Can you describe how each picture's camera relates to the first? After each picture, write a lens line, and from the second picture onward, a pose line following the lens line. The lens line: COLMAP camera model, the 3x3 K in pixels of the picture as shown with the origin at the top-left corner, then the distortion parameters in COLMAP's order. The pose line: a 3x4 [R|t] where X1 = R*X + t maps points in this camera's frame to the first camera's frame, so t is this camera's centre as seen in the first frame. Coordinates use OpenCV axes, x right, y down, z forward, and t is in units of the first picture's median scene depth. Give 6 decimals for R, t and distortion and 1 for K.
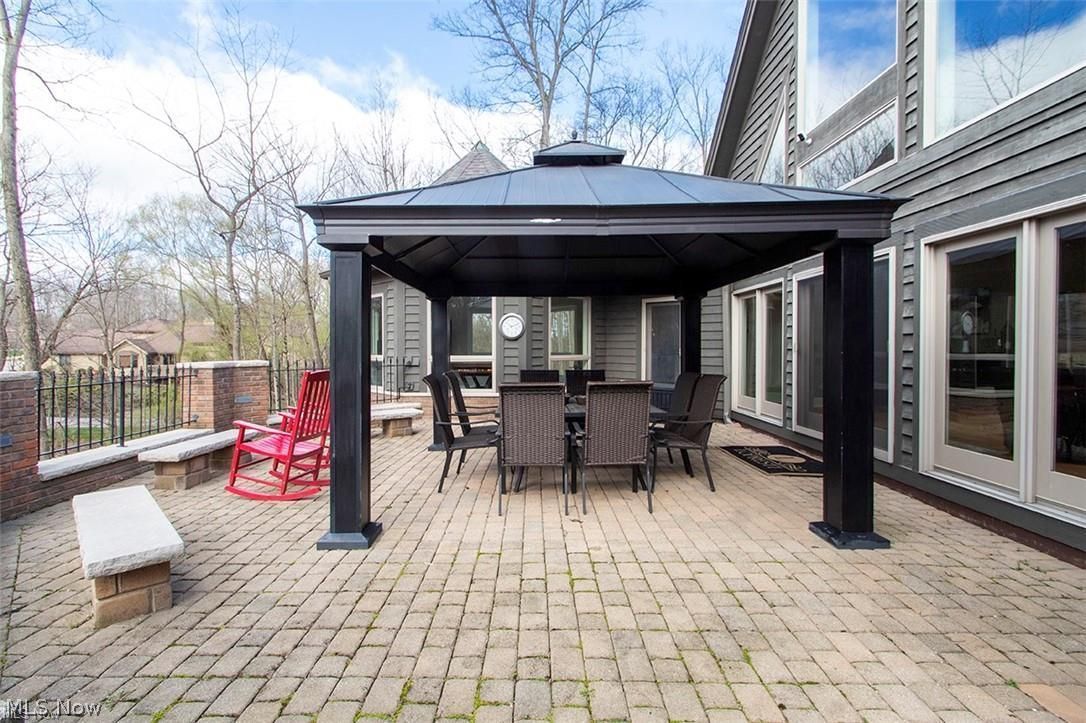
lens RADIAL K [[508.0, 0, 532.0], [0, 508.0, 353.3], [0, 0, 1]] dist [0.003615, 0.000215]
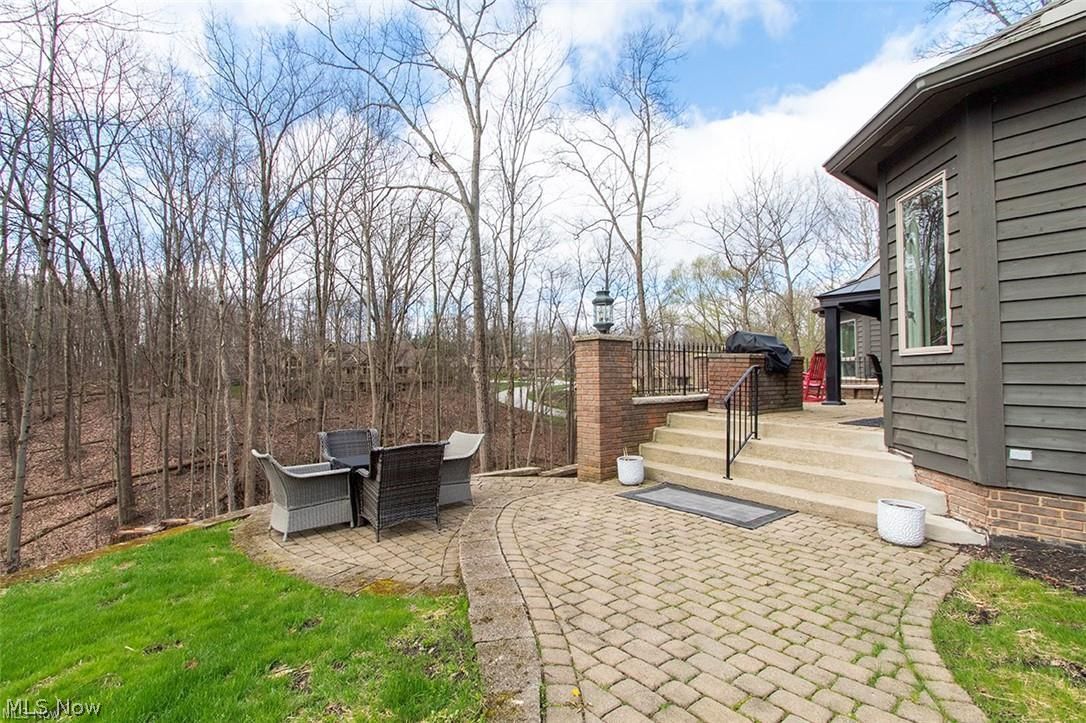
lens RADIAL K [[508.0, 0, 532.0], [0, 508.0, 353.3], [0, 0, 1]] dist [0.003615, 0.000215]
pose [[0.638430, -0.031063, -0.769053, 0.183567], [-0.012545, 0.998633, -0.050750, 0.053080], [0.769578, 0.042048, 0.637167, -0.513845]]
